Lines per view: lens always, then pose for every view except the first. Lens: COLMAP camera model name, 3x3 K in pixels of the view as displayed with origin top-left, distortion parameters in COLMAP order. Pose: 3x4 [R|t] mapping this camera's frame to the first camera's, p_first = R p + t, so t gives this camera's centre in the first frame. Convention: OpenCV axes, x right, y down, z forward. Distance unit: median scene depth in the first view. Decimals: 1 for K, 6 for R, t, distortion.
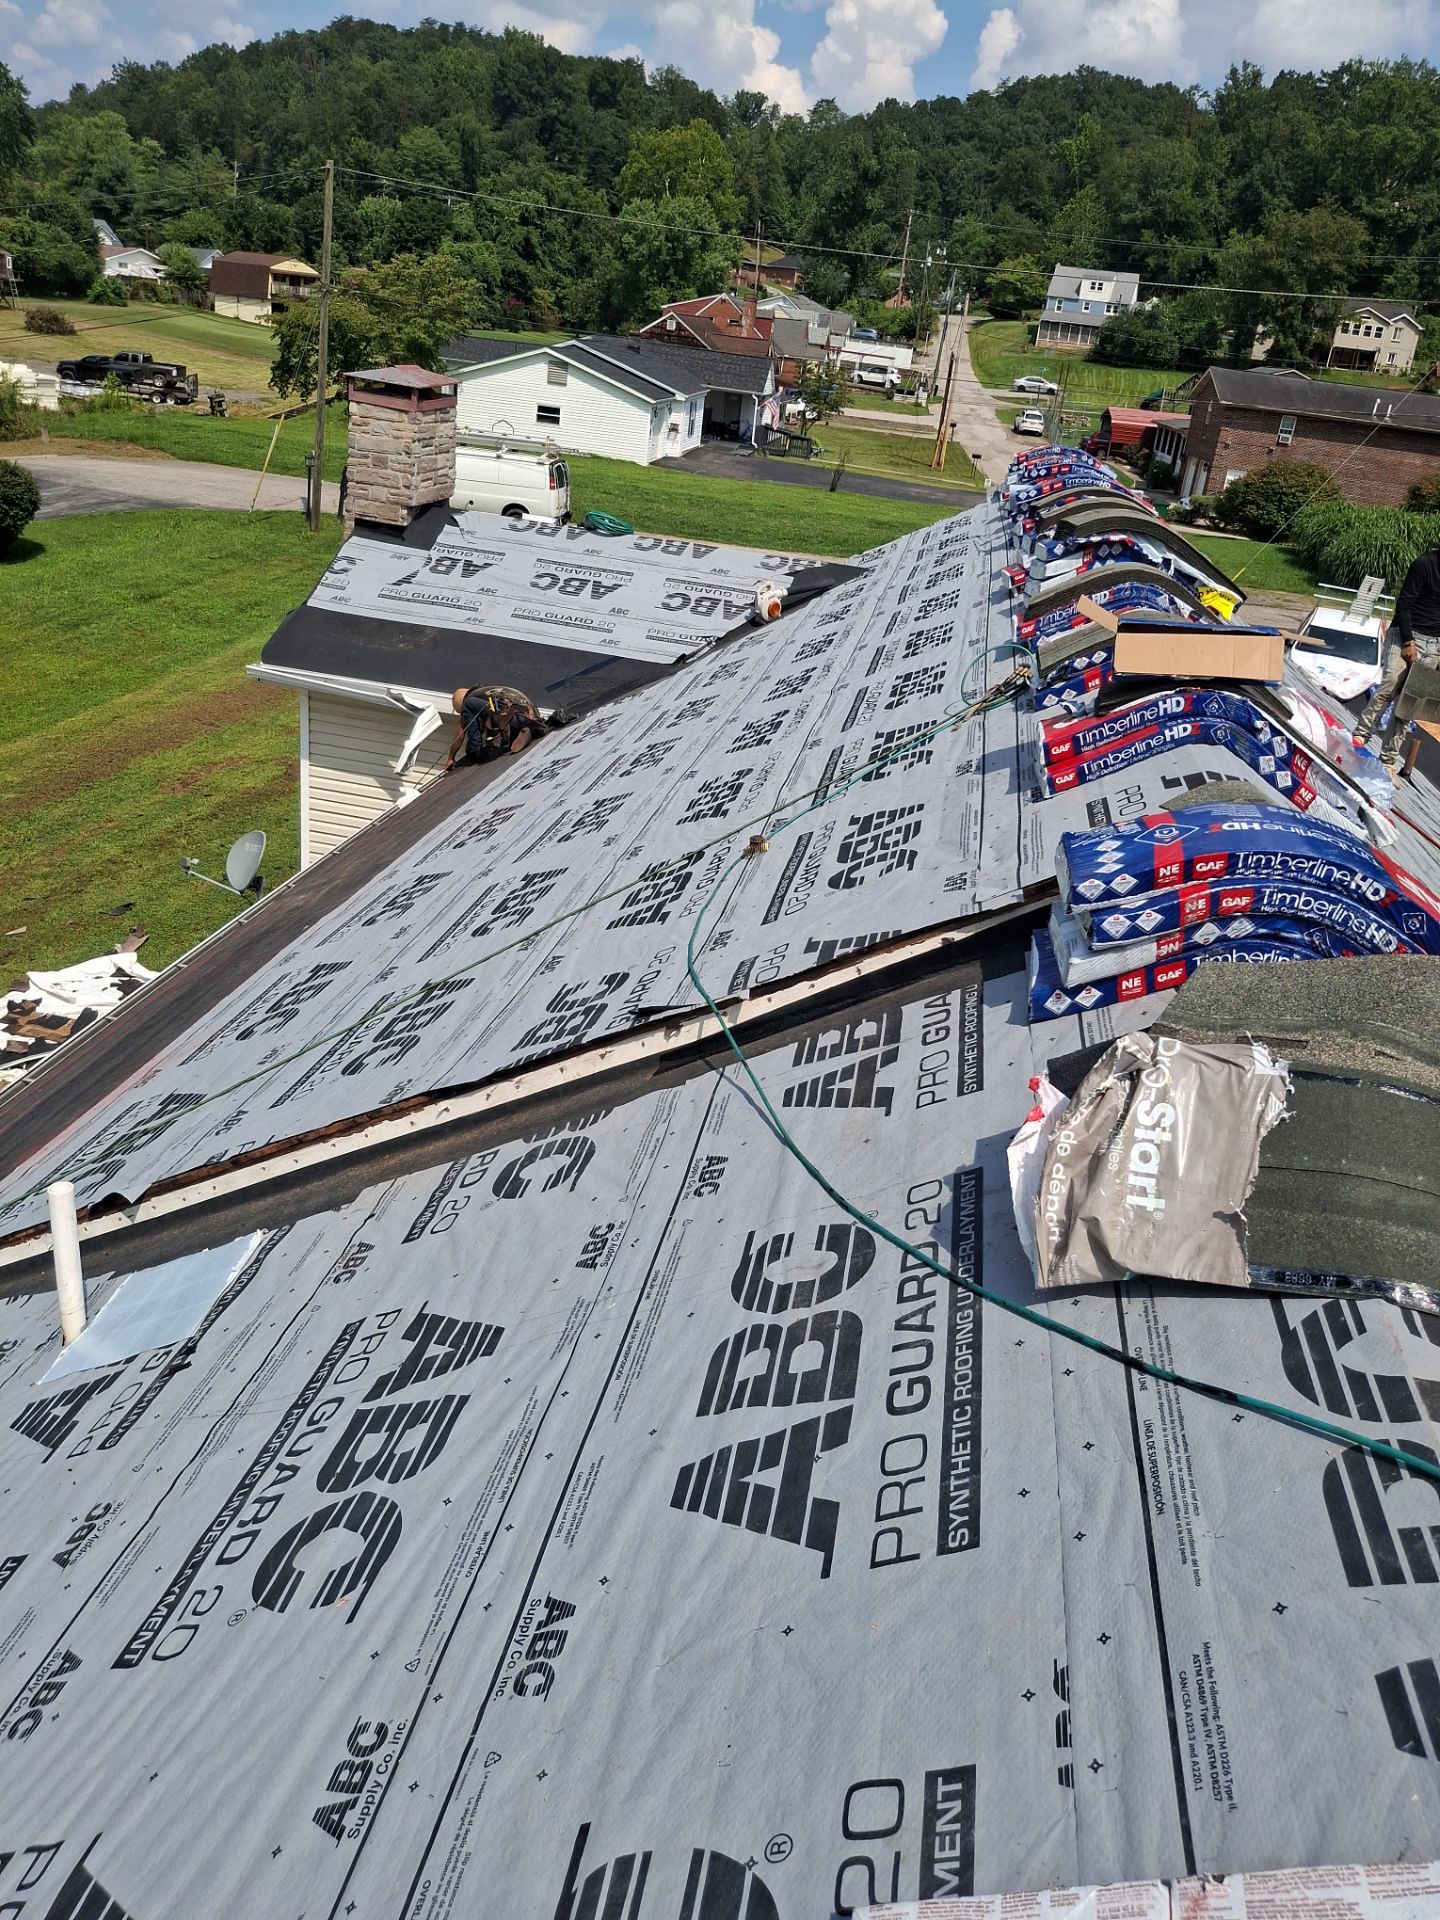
lens RADIAL K [[1483.0, 0, 718.9], [0, 1483.0, 992.5], [0, 0, 1]] dist [0.008370, -0.007903]
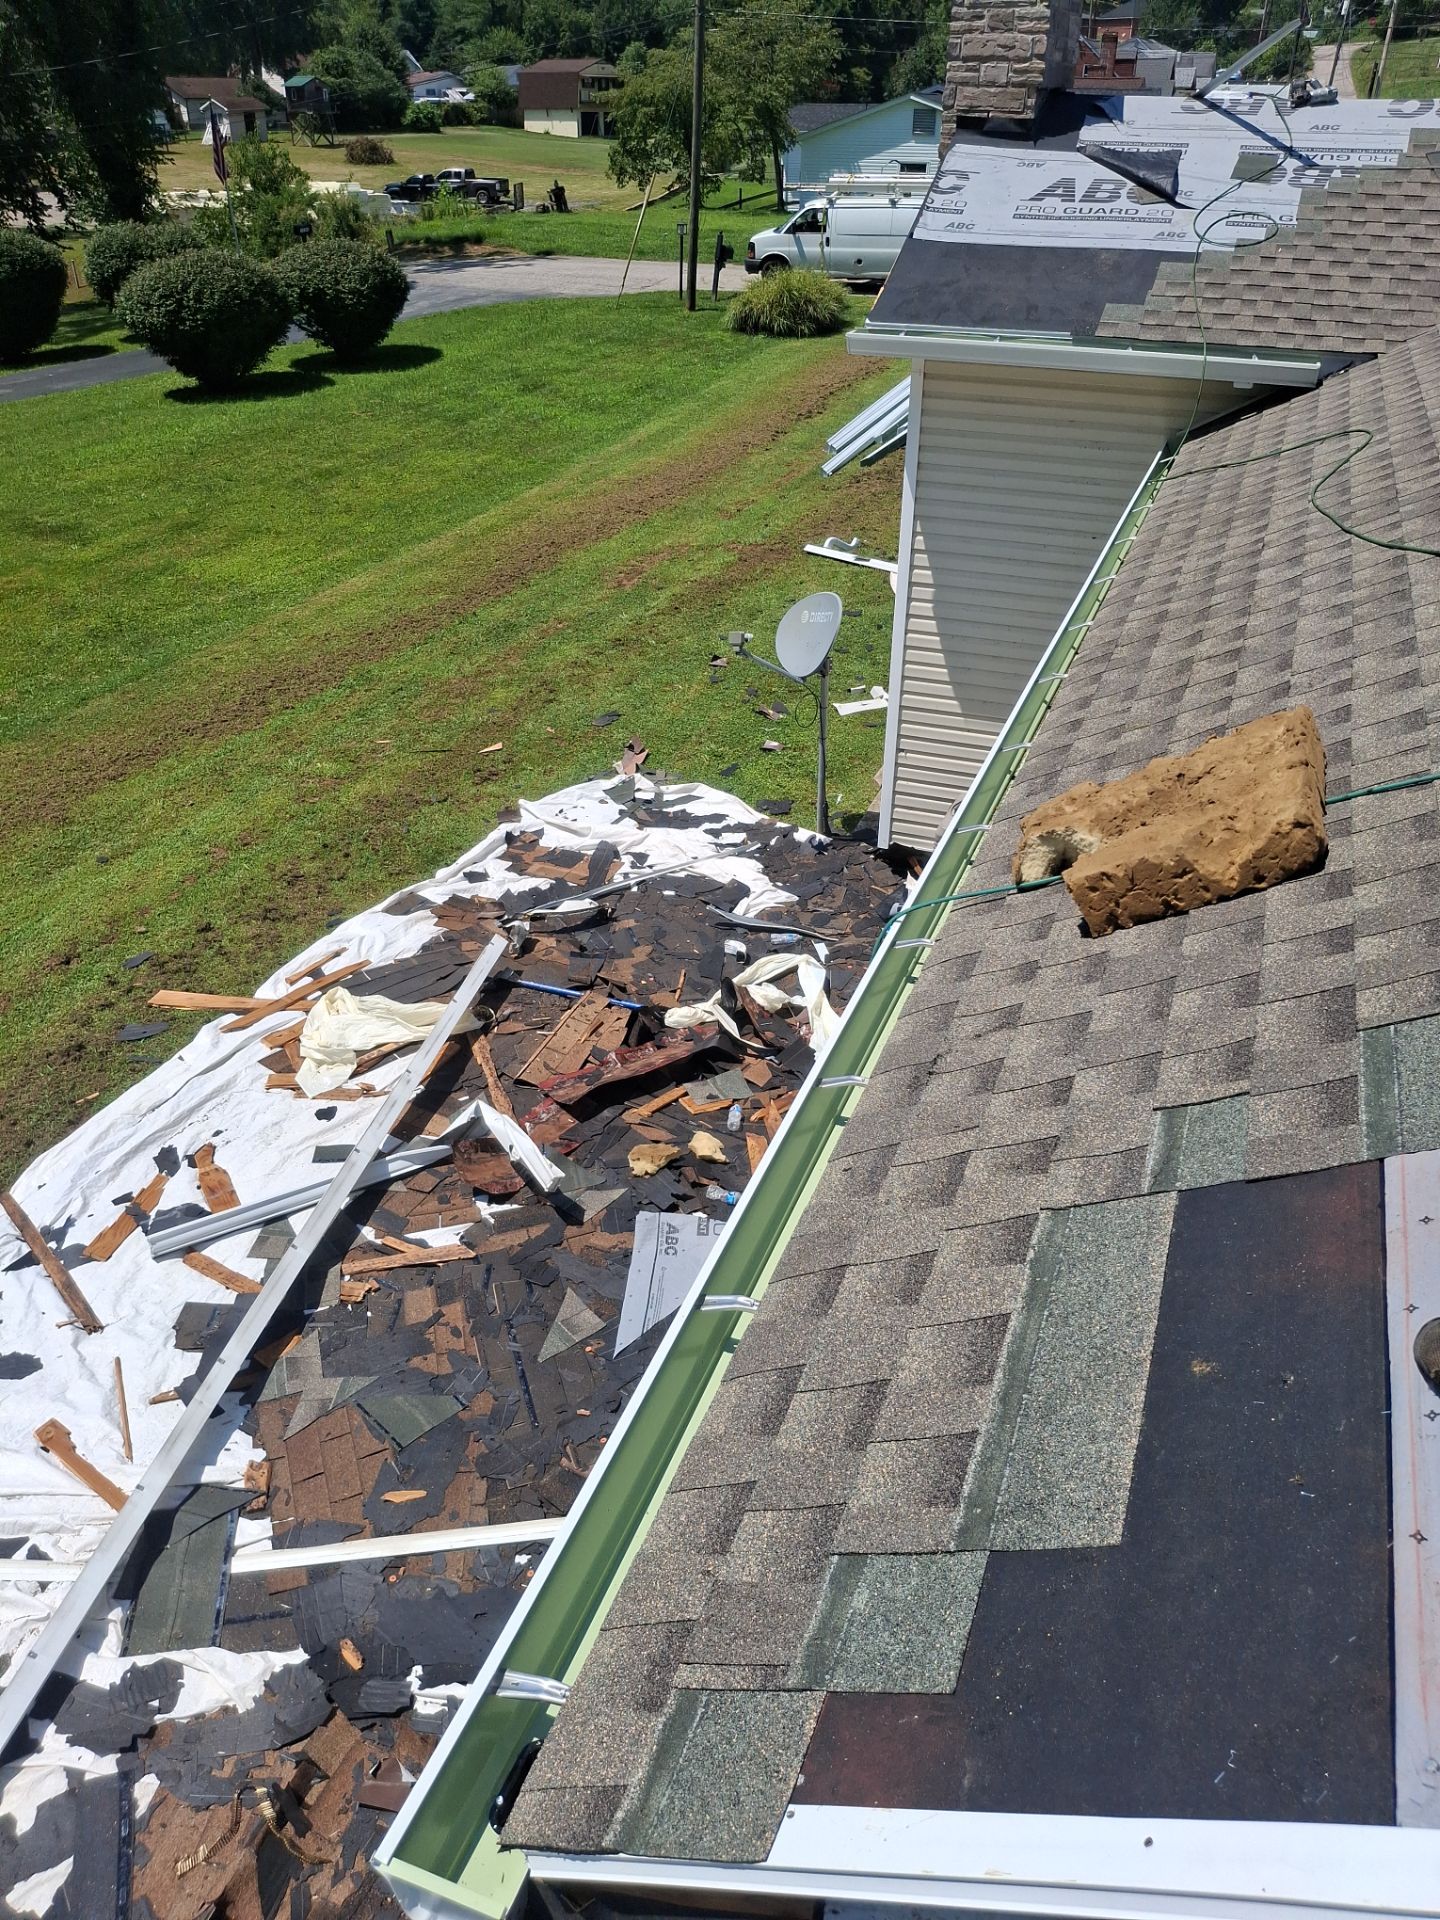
lens RADIAL K [[1499.5, 0, 720.2], [0, 1499.5, 964.9], [0, 0, 1]] dist [0.117695, -0.160267]
pose [[0.978927, -0.001765, -0.204205, -0.121372], [0.018696, 0.996538, 0.081014, 0.007686], [0.203355, -0.083125, 0.975570, 0.146069]]
